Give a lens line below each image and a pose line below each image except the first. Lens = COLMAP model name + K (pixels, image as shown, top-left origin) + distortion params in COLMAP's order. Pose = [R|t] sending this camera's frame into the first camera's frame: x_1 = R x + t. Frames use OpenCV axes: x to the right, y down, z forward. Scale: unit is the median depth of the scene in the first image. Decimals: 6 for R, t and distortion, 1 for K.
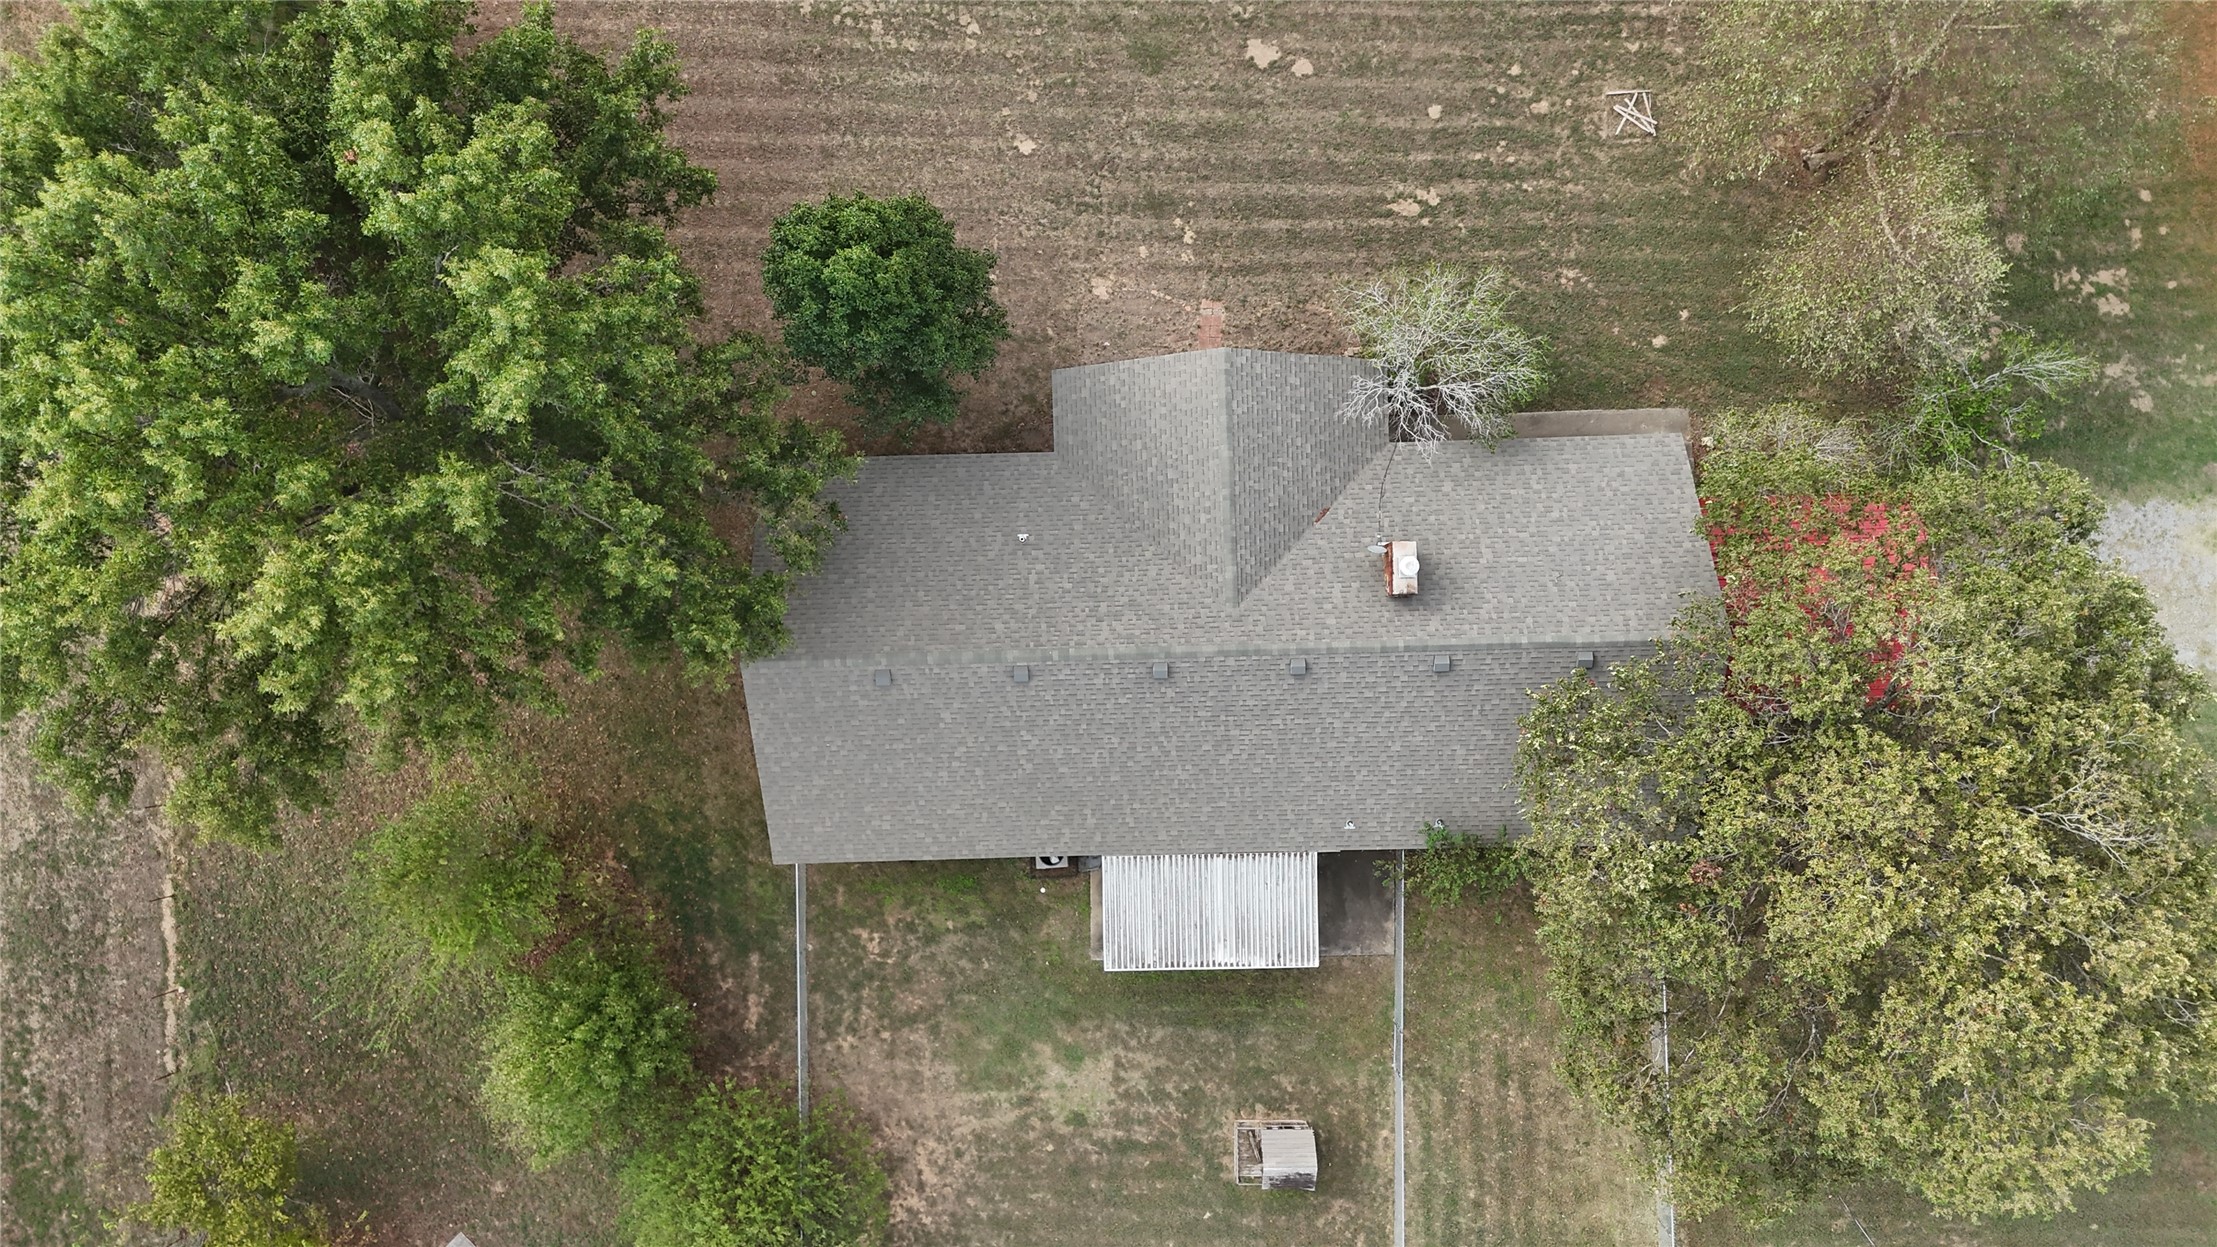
lens RADIAL K [[1635.0, 0, 1112.3], [0, 1635.0, 617.8], [0, 0, 1]] dist [0.088600, -0.094219]
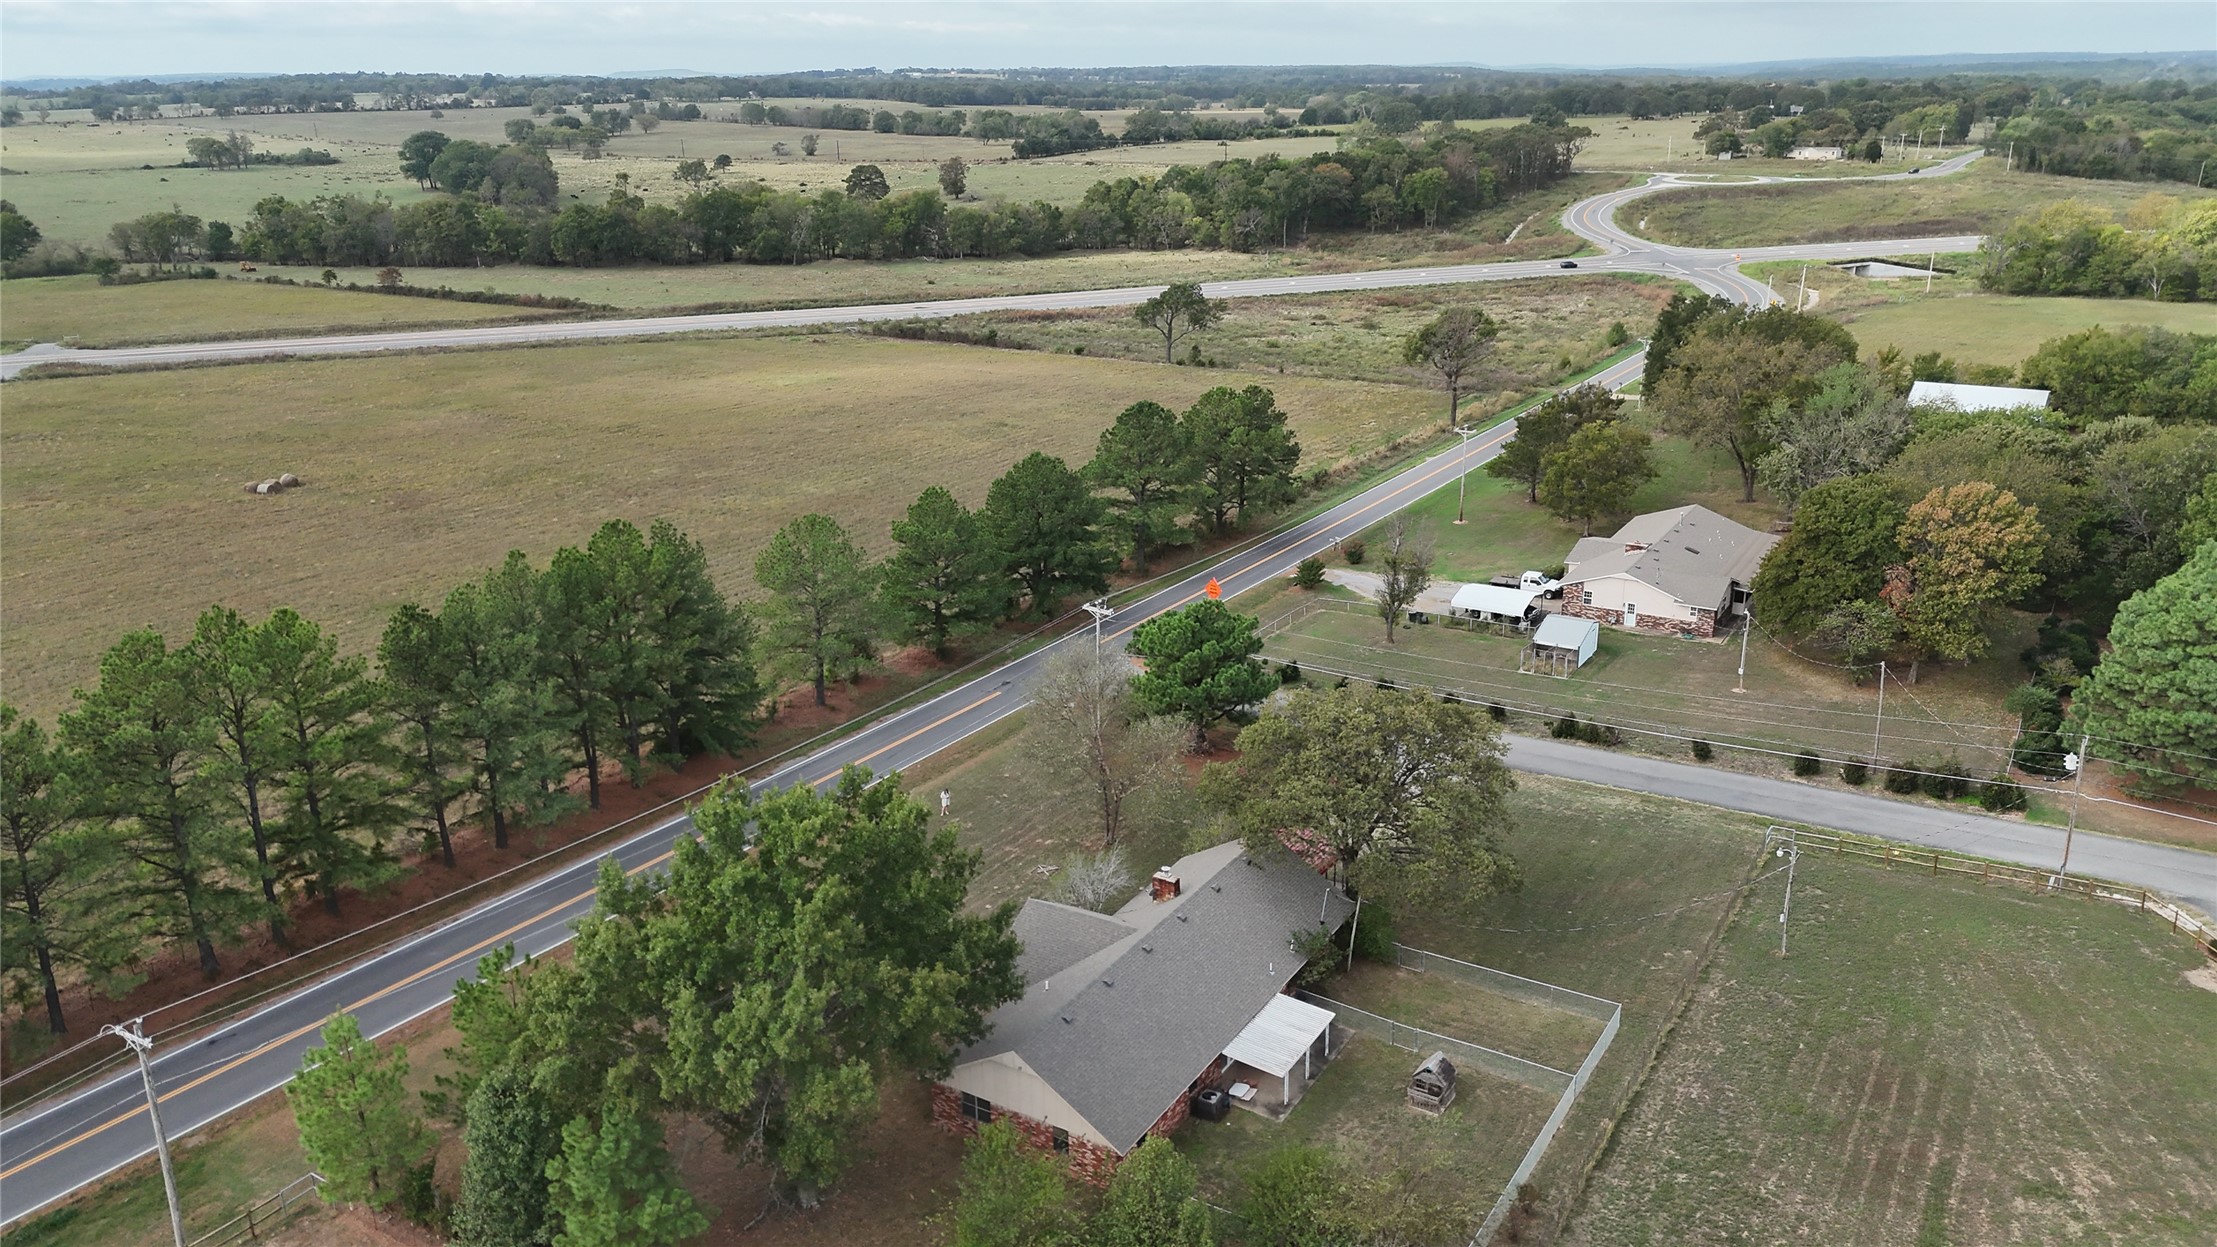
lens RADIAL K [[1625.6, 0, 1108.5], [0, 1625.6, 623.5], [0, 0, 1]] dist [0.075978, -0.075177]
pose [[0.547665, -0.261005, 0.794946, -1.221781], [0.836624, 0.183449, -0.516146, 0.787377], [-0.011115, 0.947746, 0.318832, 0.033708]]
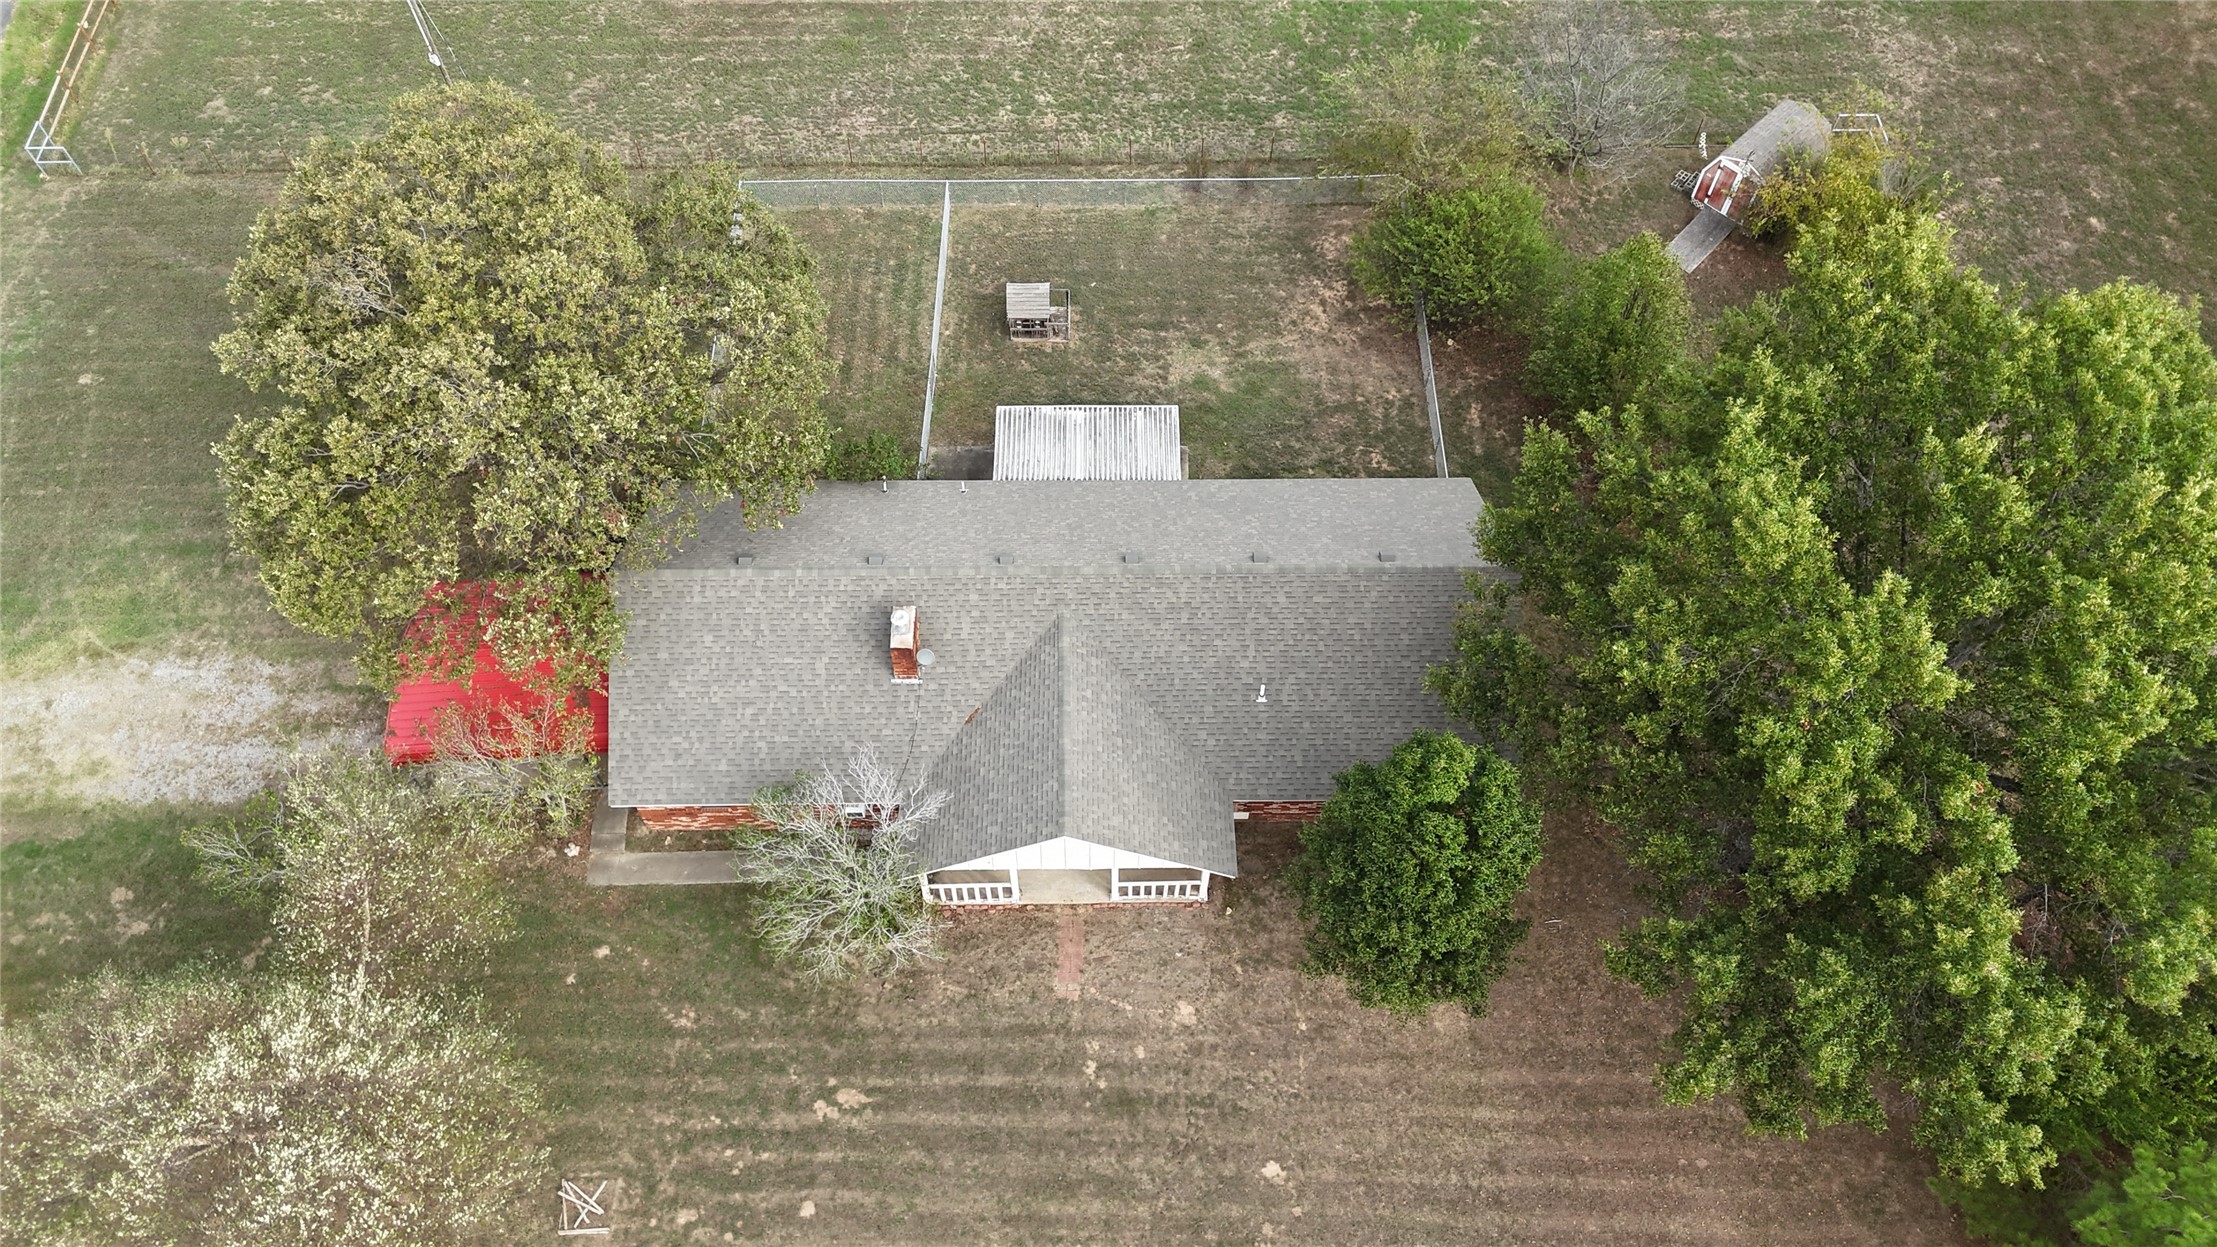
lens RADIAL K [[1635.0, 0, 1112.3], [0, 1635.0, 617.8], [0, 0, 1]] dist [0.088600, -0.094219]
pose [[-0.999899, -0.009194, 0.010858, 0.026611], [0.013640, -0.836541, 0.547735, -0.520507], [0.004047, 0.547827, 0.836582, 0.092617]]
